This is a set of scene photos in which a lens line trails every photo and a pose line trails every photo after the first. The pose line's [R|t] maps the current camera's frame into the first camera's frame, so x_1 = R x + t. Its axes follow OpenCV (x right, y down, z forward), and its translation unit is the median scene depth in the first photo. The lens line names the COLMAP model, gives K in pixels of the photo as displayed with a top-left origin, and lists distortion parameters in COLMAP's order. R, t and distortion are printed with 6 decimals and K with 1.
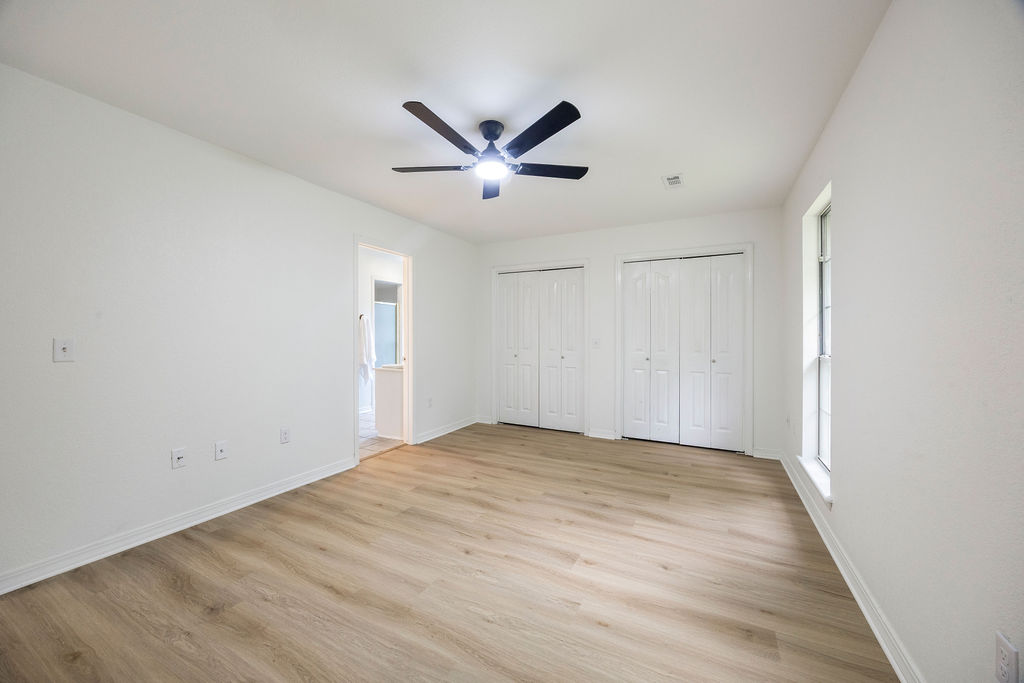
lens RADIAL K [[389.4, 0, 508.1], [0, 389.4, 339.4], [0, 0, 1]] dist [-0.001273, -0.000093]
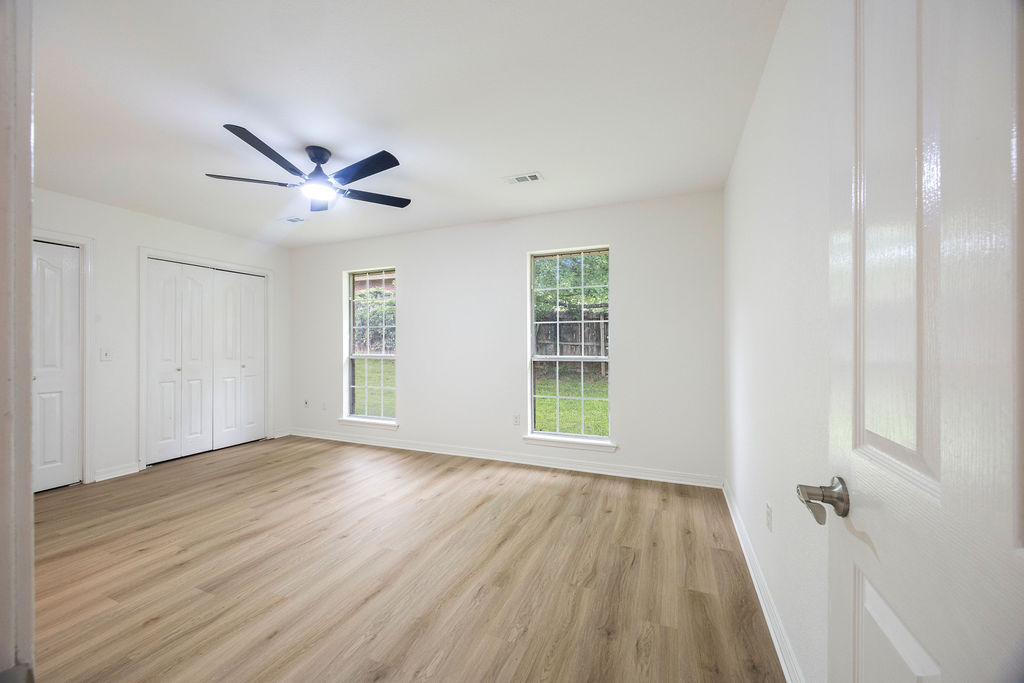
lens RADIAL K [[389.4, 0, 513.7], [0, 389.4, 342.1], [0, 0, 1]] dist [-0.001273, -0.000093]
pose [[-0.114036, 0.003024, 0.993472, -0.870675], [0.010387, 0.999944, -0.001851, -0.005445], [-0.993422, 0.010108, -0.114061, 0.433040]]
